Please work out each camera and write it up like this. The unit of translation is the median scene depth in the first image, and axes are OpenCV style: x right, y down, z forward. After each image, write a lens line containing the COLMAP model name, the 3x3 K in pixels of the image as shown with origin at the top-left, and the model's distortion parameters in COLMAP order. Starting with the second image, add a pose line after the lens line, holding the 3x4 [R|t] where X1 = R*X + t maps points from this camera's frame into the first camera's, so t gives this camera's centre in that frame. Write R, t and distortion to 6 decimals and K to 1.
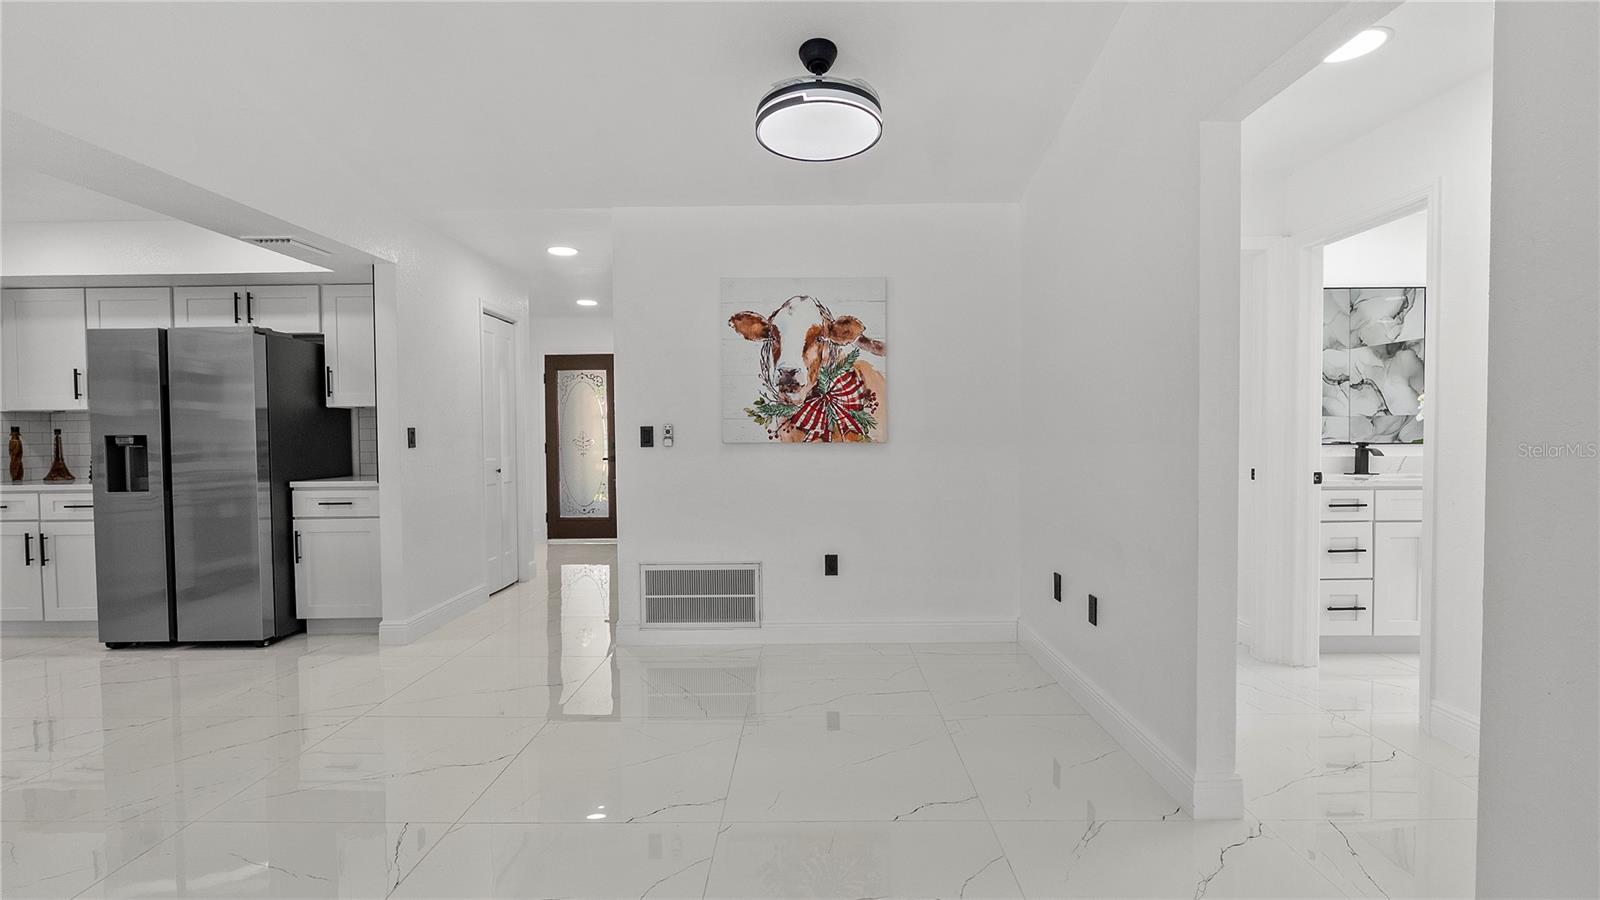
lens RADIAL K [[703.0, 0, 796.8], [0, 703.0, 451.2], [0, 0, 1]] dist [-0.002221, -0.000165]
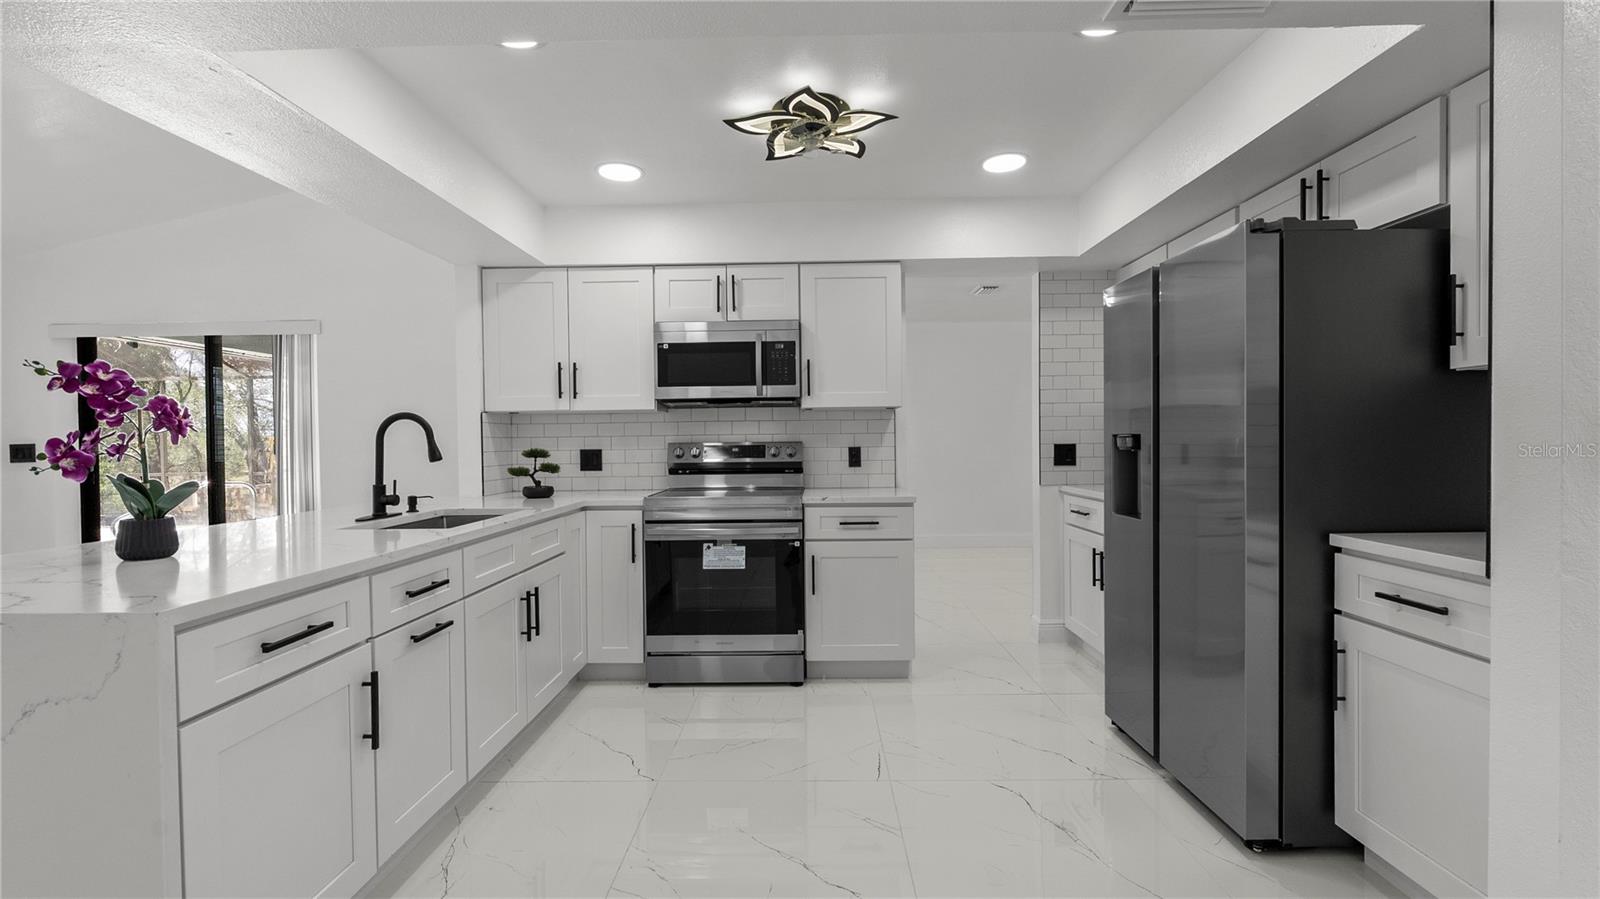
lens RADIAL K [[703.0, 0, 796.8], [0, 703.0, 450.7], [0, 0, 1]] dist [-0.002221, -0.000165]
pose [[0.000186, 0.029550, -0.999563, -0.263216], [-0.013925, 0.999466, 0.029545, -0.022739], [0.999903, 0.013914, 0.000597, 0.674624]]
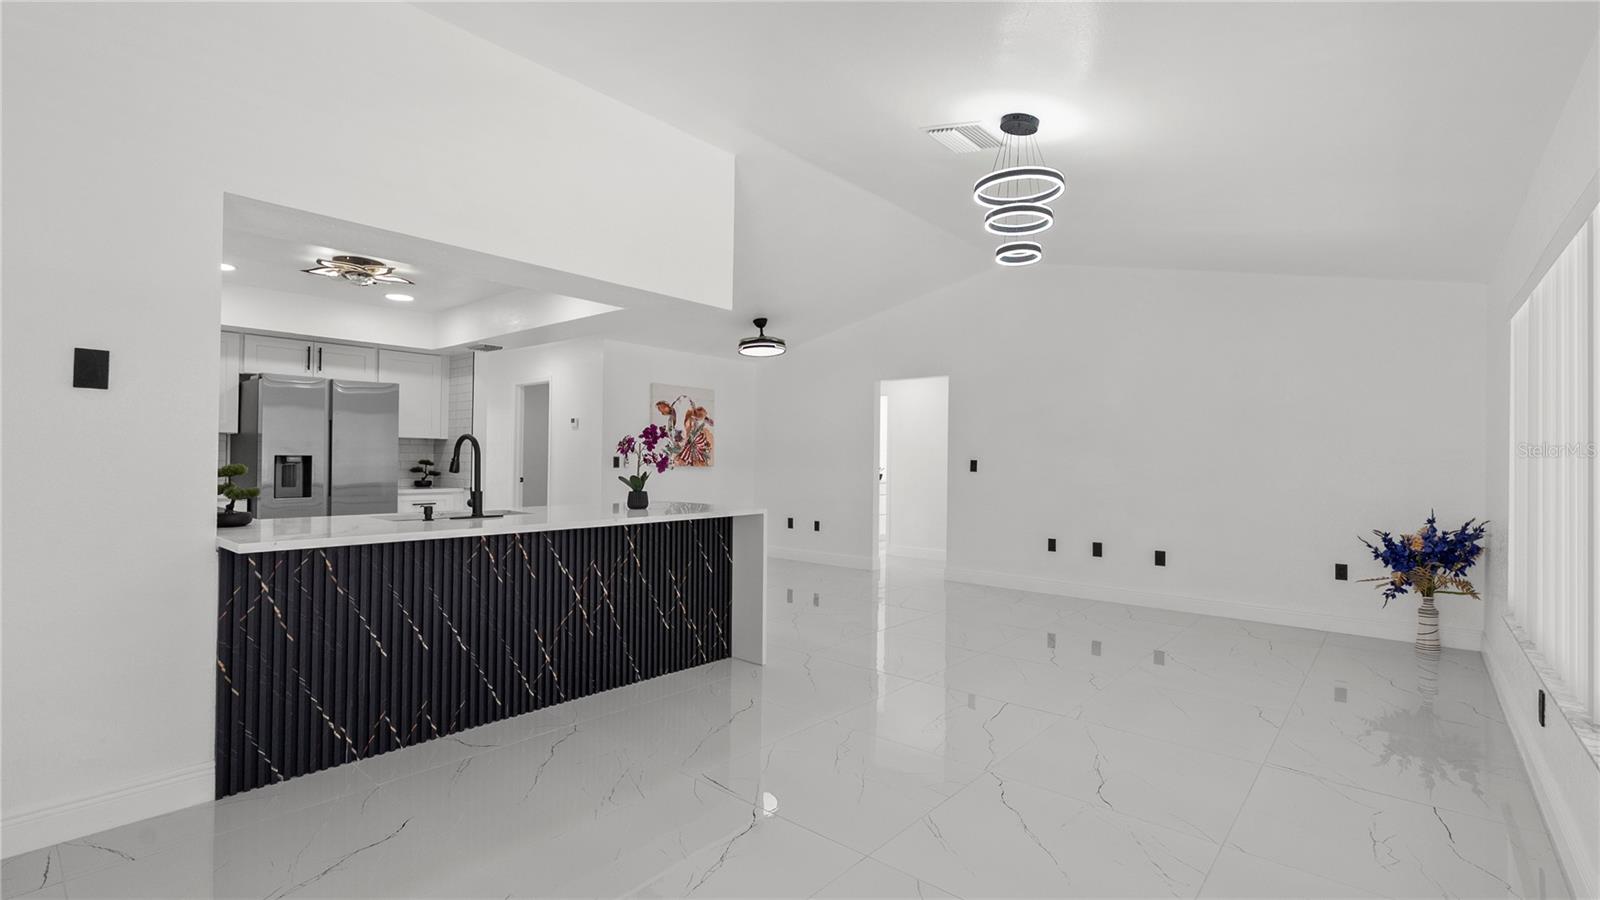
lens RADIAL K [[716.6, 0, 806.2], [0, 716.6, 449.7], [0, 0, 1]] dist [0.000145, 0.000026]
pose [[0.634373, 0.027474, 0.772539, -1.392152], [0.002810, 0.999280, -0.037845, 0.020571], [-0.773022, 0.026179, 0.633839, -0.619102]]
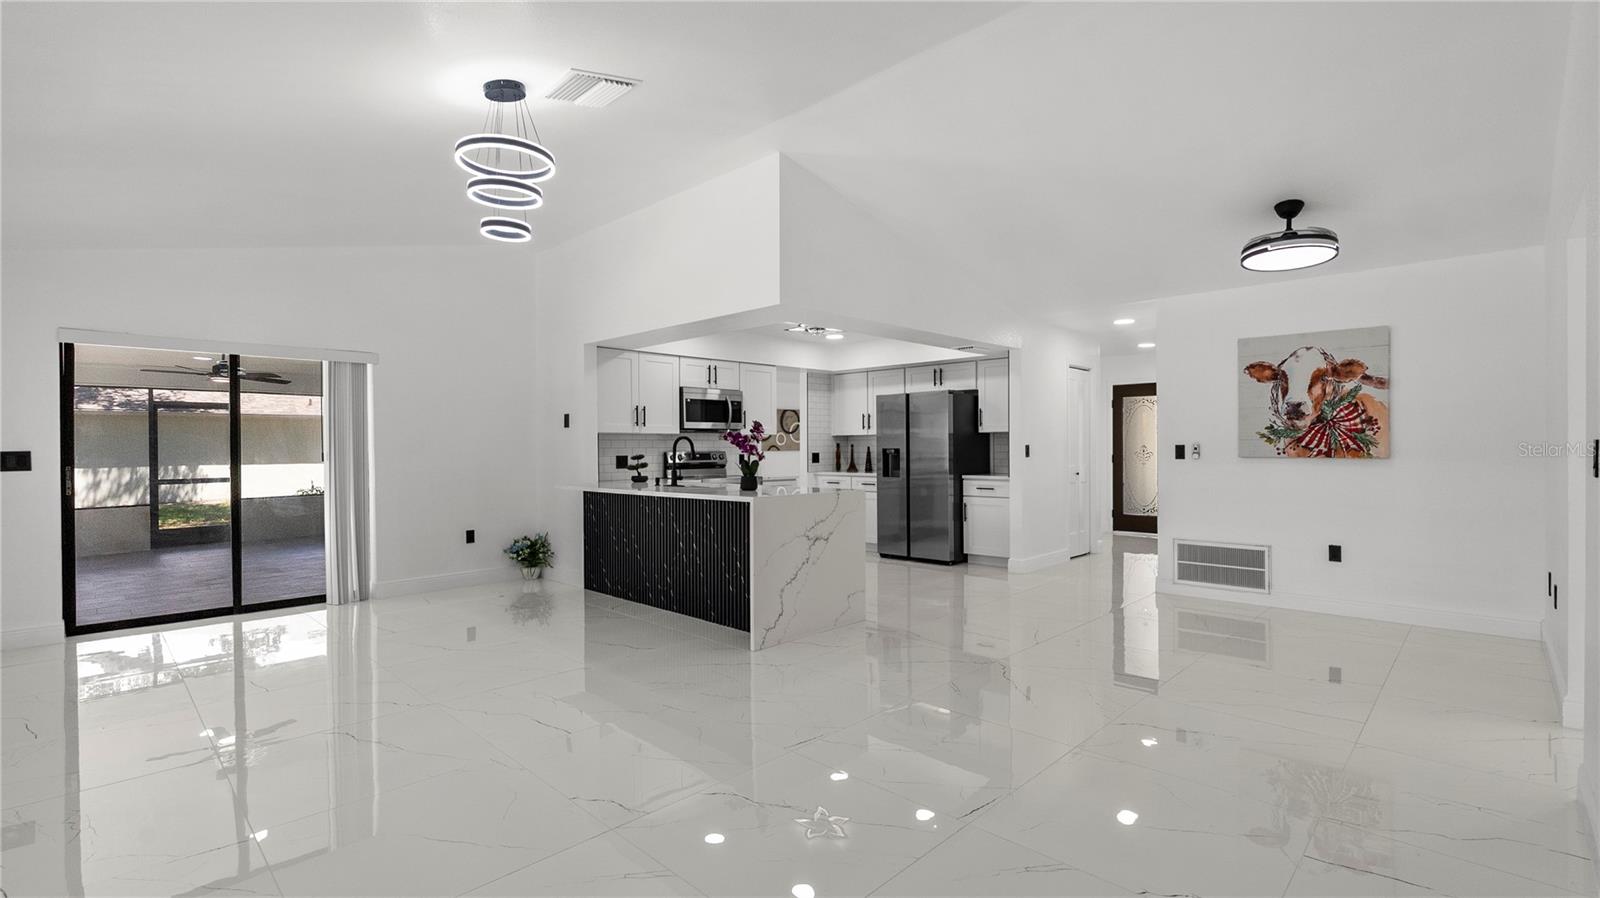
lens RADIAL K [[716.6, 0, 806.2], [0, 716.6, 448.7], [0, 0, 1]] dist [0.000145, 0.000026]
pose [[0.728765, 0.006967, -0.684729, 0.243124], [-0.019113, 0.999766, -0.010171, 0.002622], [0.684497, 0.020500, 0.728727, -0.623884]]
